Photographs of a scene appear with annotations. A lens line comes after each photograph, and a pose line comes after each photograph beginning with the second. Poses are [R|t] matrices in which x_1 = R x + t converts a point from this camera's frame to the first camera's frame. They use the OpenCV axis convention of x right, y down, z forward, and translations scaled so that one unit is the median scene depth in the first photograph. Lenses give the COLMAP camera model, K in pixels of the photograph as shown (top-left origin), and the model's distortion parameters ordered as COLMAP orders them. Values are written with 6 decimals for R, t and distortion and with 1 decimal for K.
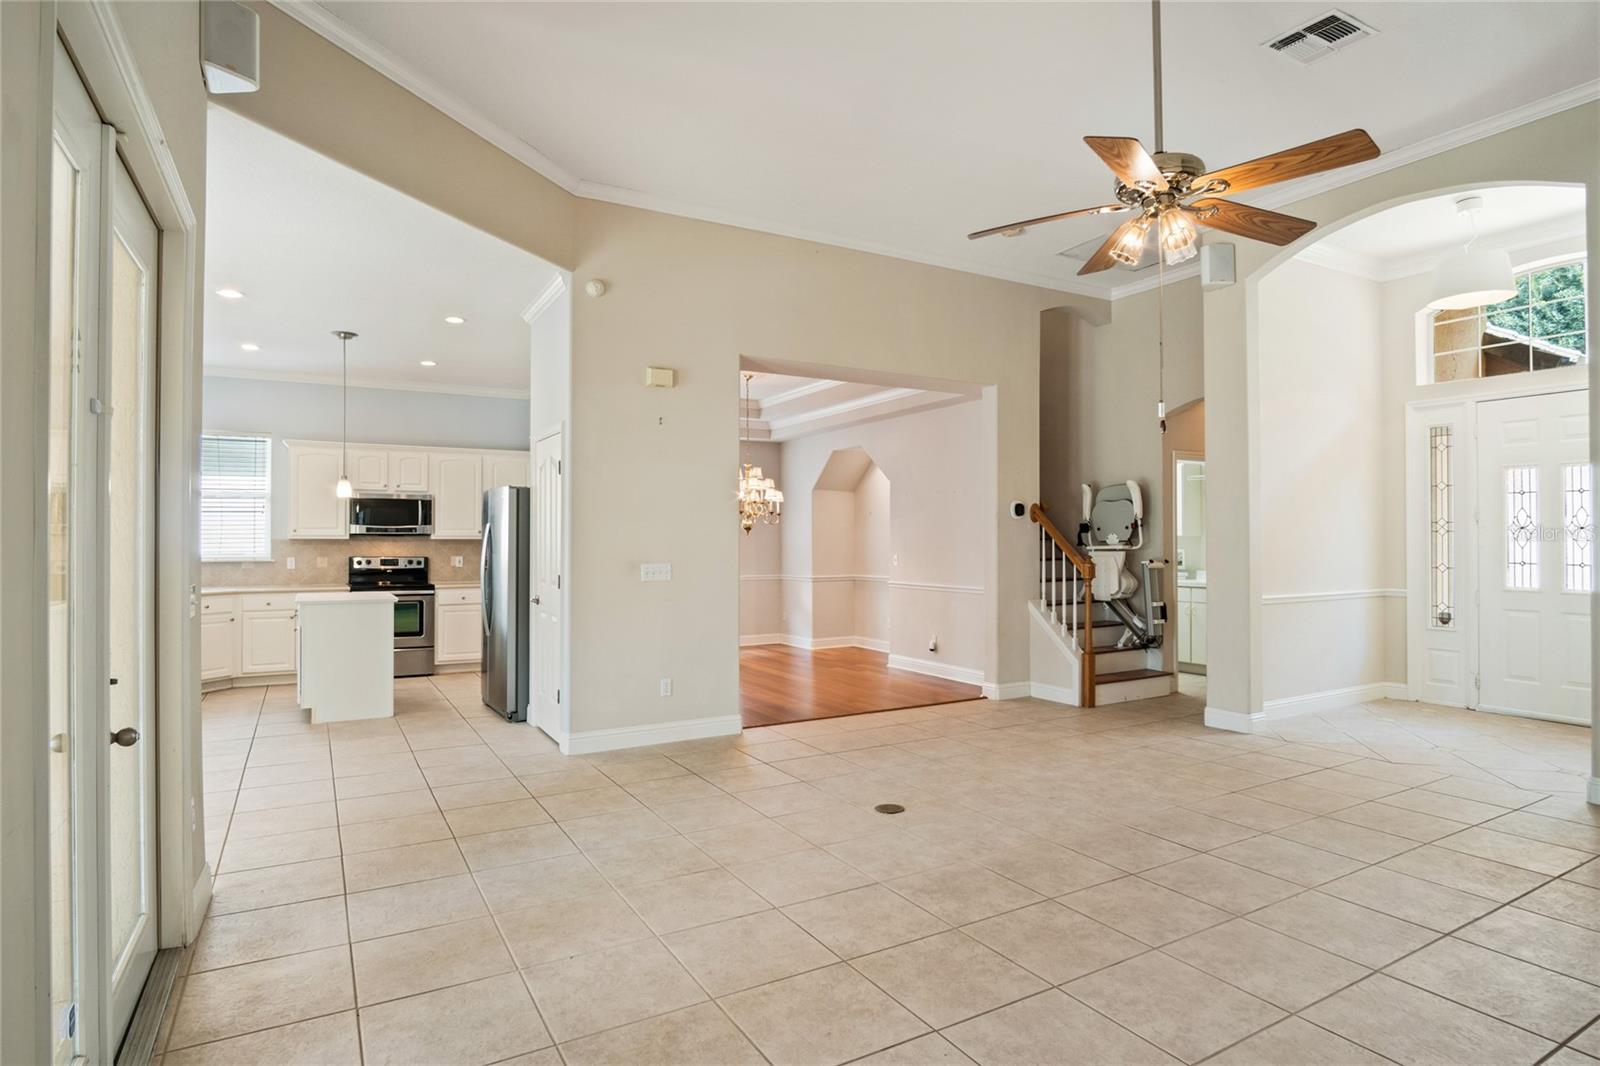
lens RADIAL K [[858.7, 0, 799.5], [0, 858.7, 531.4], [0, 0, 1]] dist [-0.031524, 0.005600]
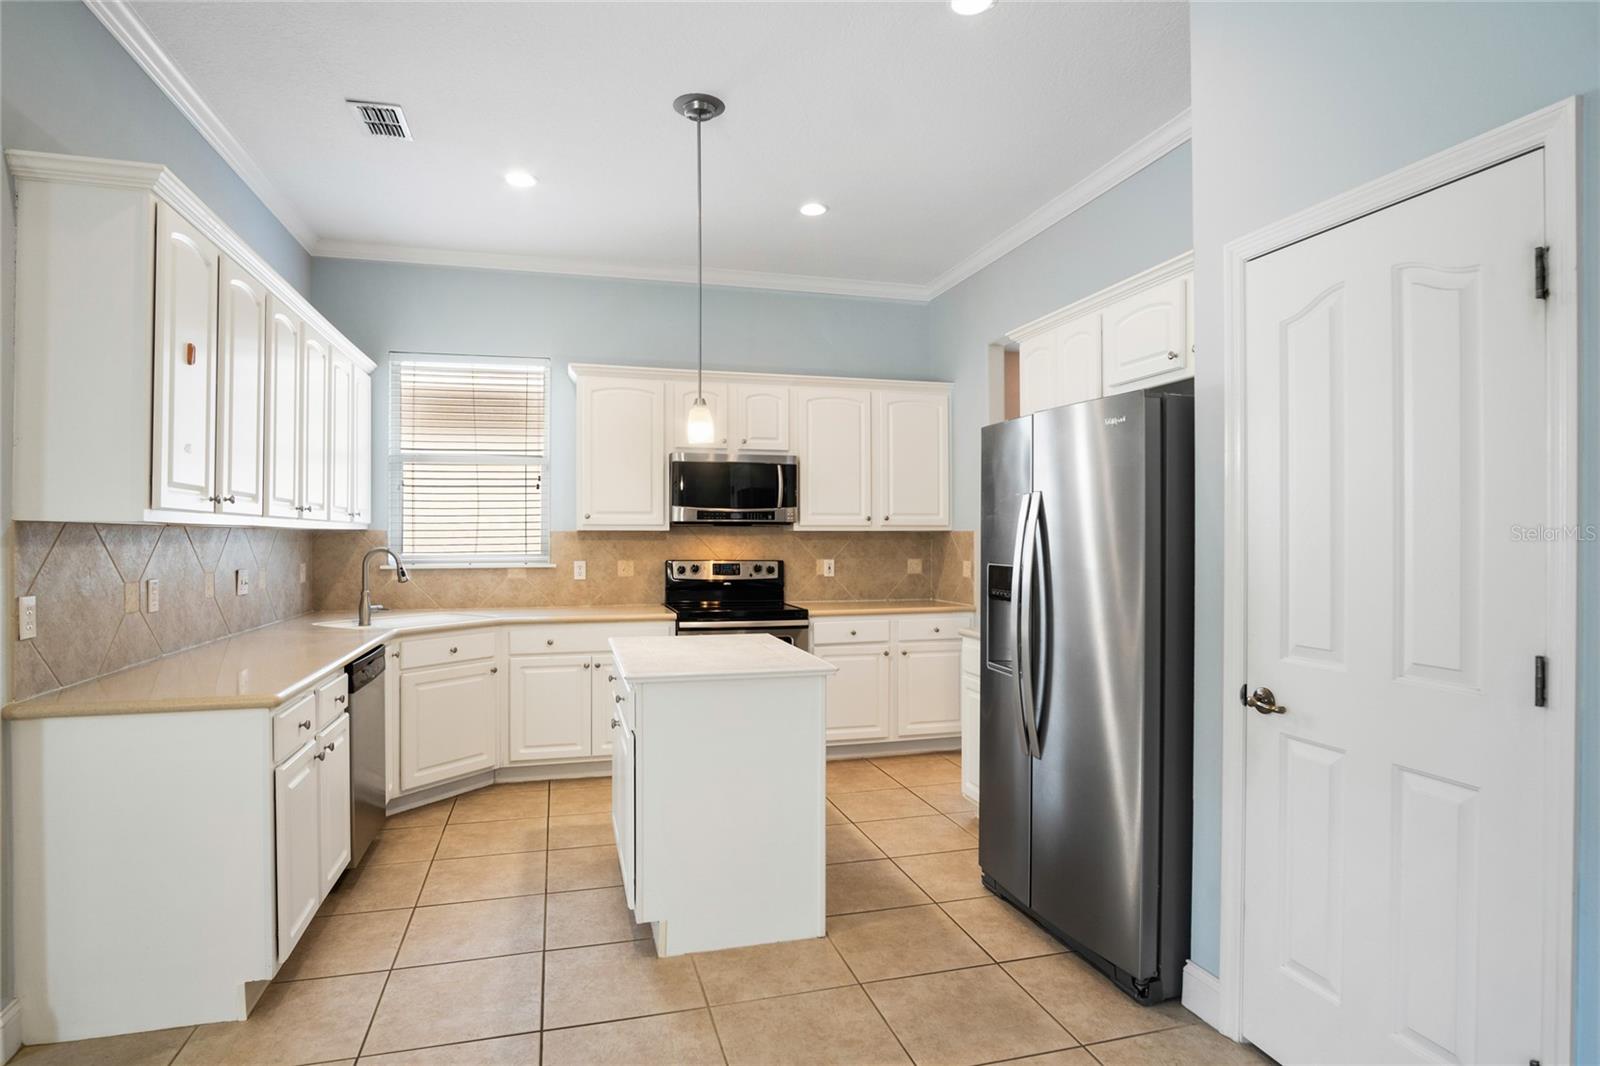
lens RADIAL K [[858.7, 0, 793.6], [0, 858.7, 532.9], [0, 0, 1]] dist [-0.031524, 0.005600]
pose [[0.967257, 0.000088, -0.253797, -0.294912], [0.002304, 0.999956, 0.009127, 0.005353], [0.253787, -0.009413, 0.967214, 0.445036]]
